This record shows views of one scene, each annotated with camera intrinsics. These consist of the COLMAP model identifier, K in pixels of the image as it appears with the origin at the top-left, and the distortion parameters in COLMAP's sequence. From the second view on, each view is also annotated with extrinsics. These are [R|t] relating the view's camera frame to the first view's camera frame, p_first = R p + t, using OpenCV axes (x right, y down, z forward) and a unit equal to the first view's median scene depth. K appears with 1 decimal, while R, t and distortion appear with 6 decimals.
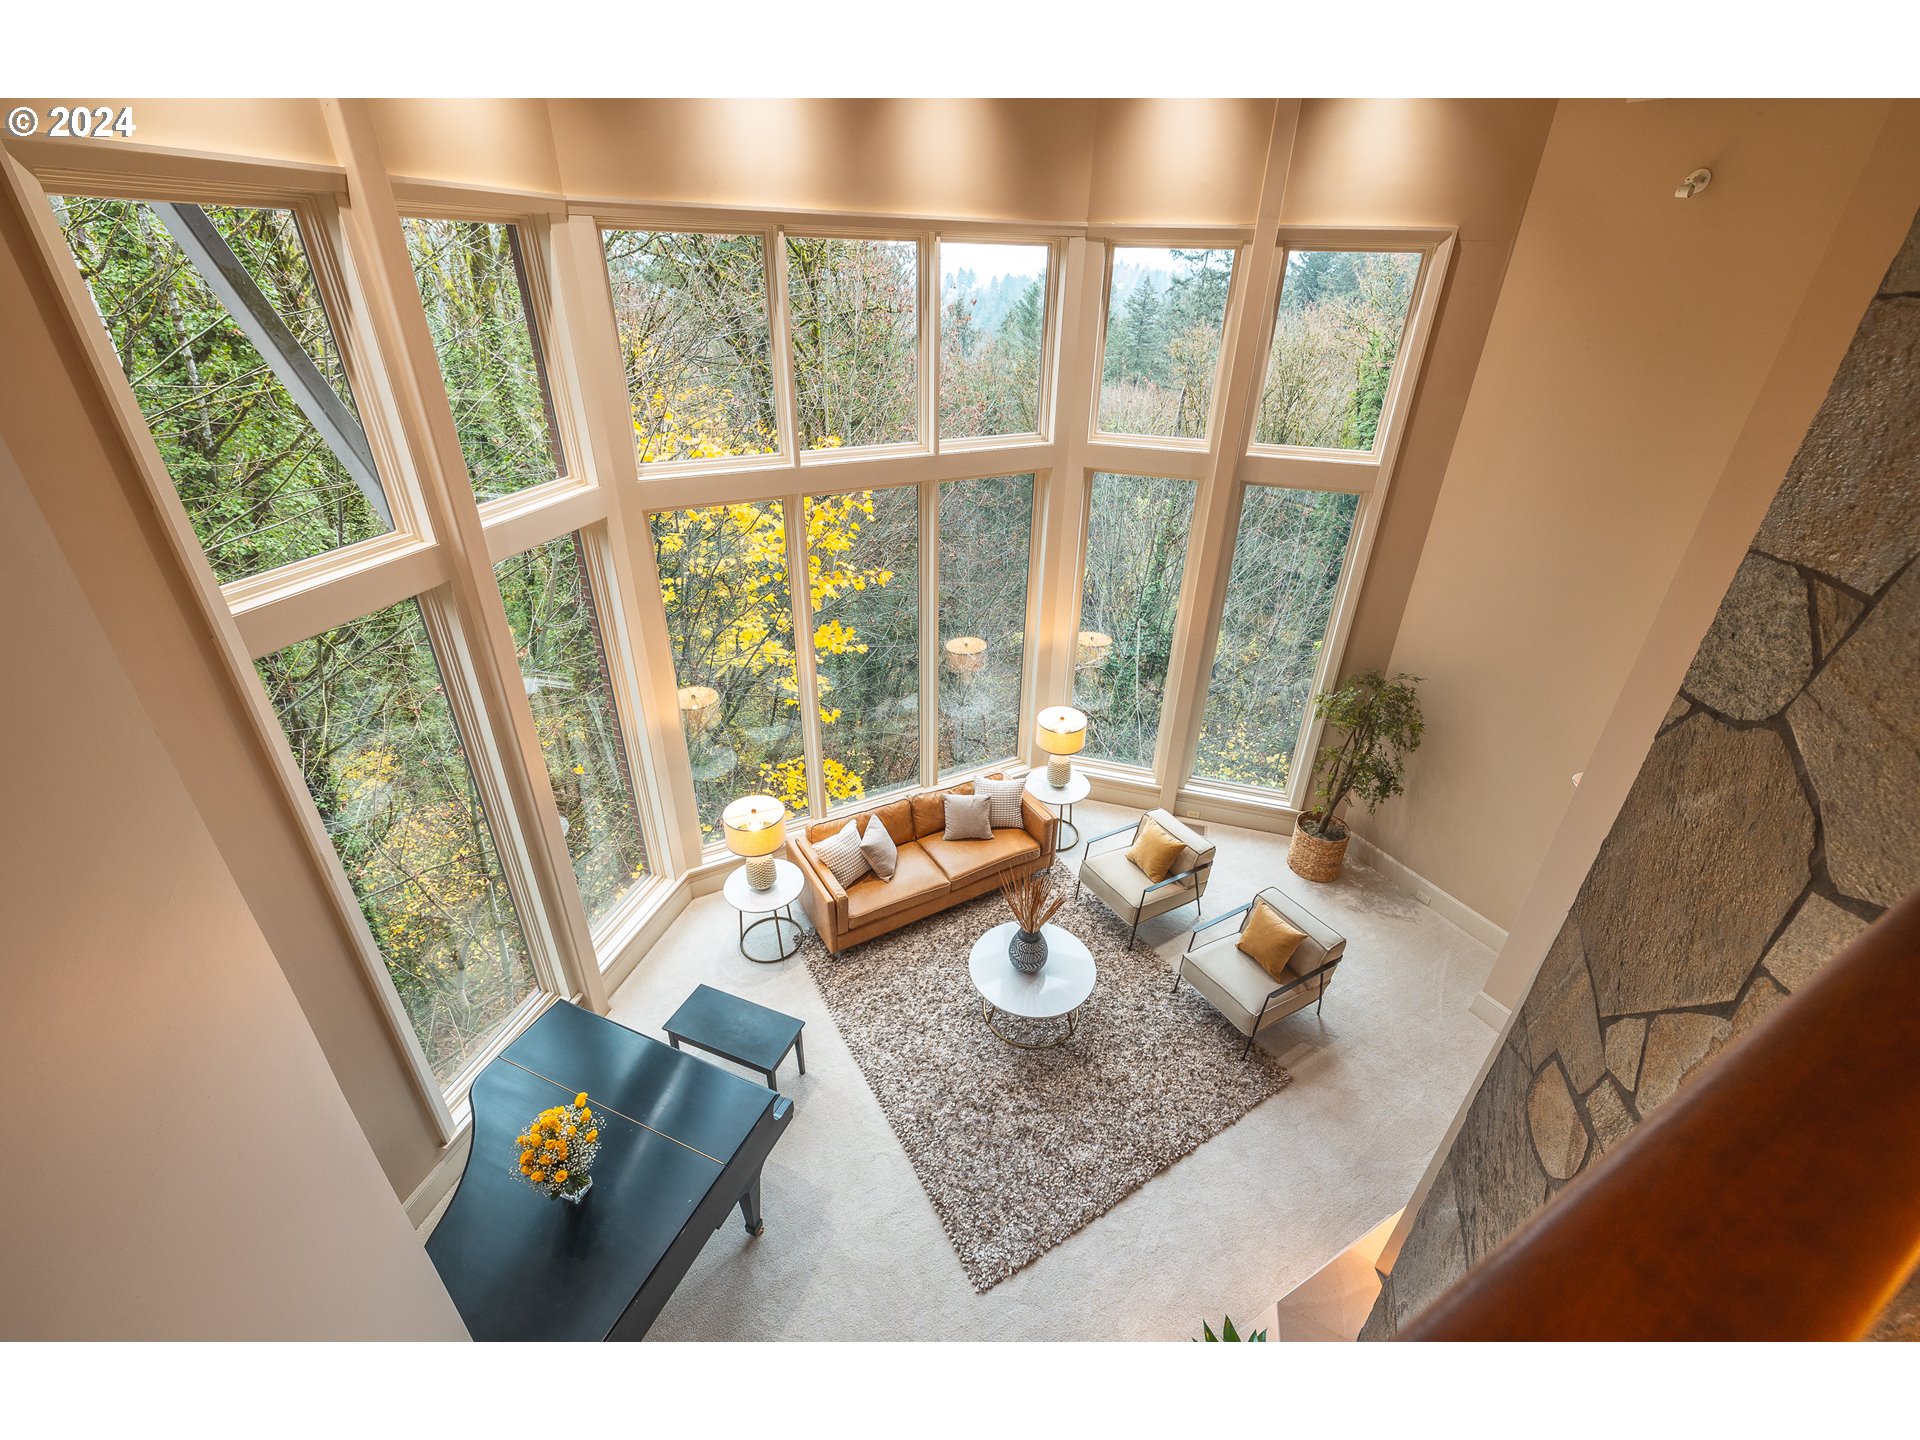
lens RADIAL K [[792.4, 0, 980.9], [0, 792.4, 666.2], [0, 0, 1]] dist [0.014098, 0.000010]
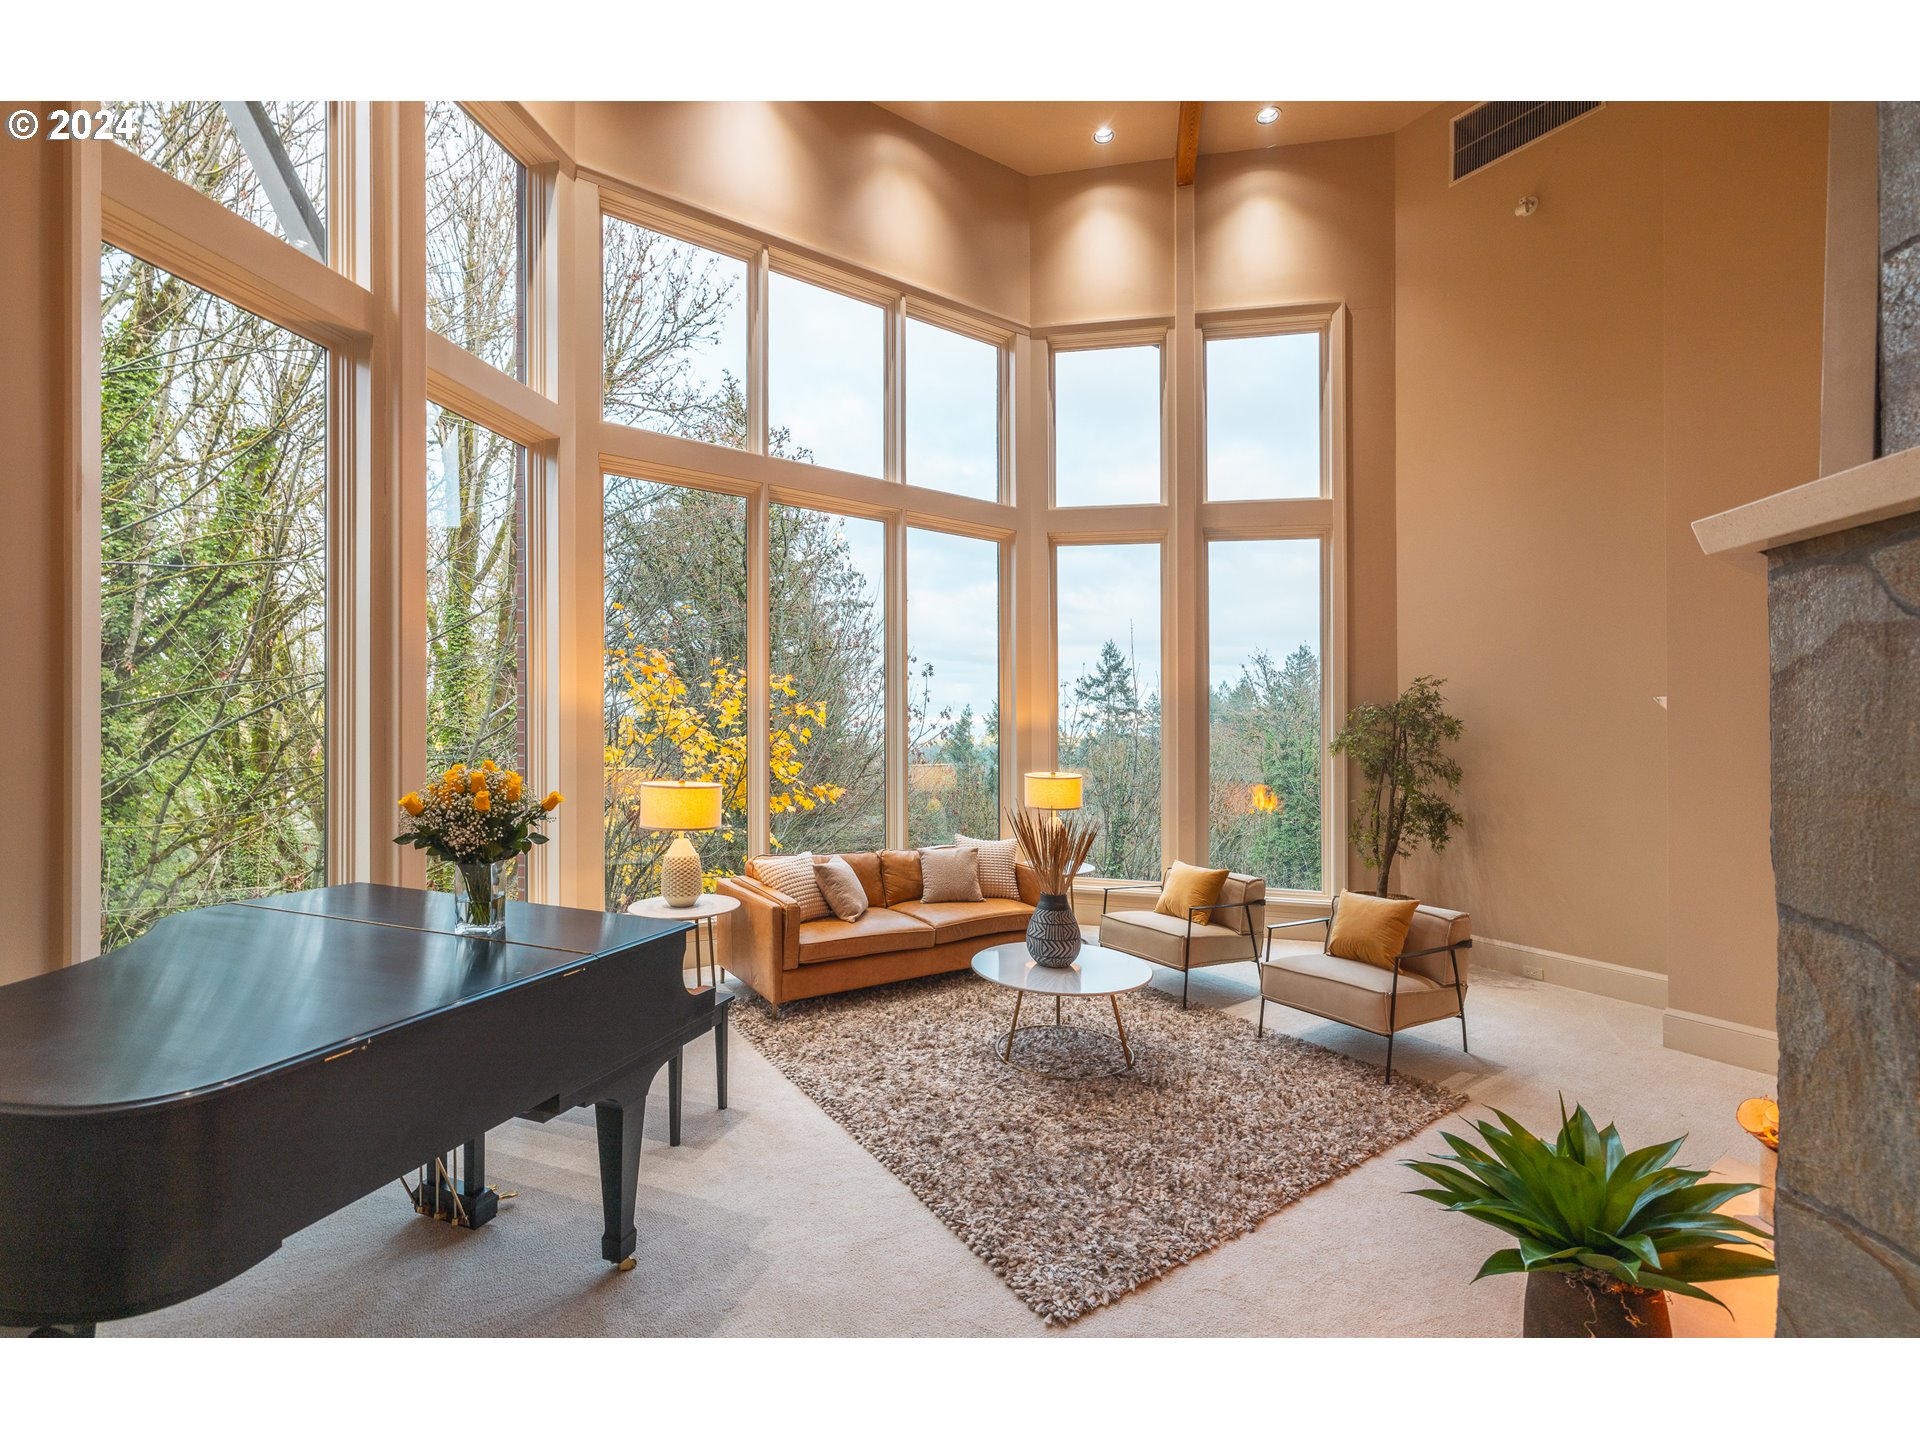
lens RADIAL K [[781.5, 0, 960.0], [0, 781.5, 720.0], [0, 0, 1]] dist [0.009652, -0.000191]
pose [[0.997602, -0.031932, 0.061408, -0.058639], [0.056631, 0.886670, -0.458923, 0.482418], [-0.039795, 0.461300, 0.886351, 0.270416]]
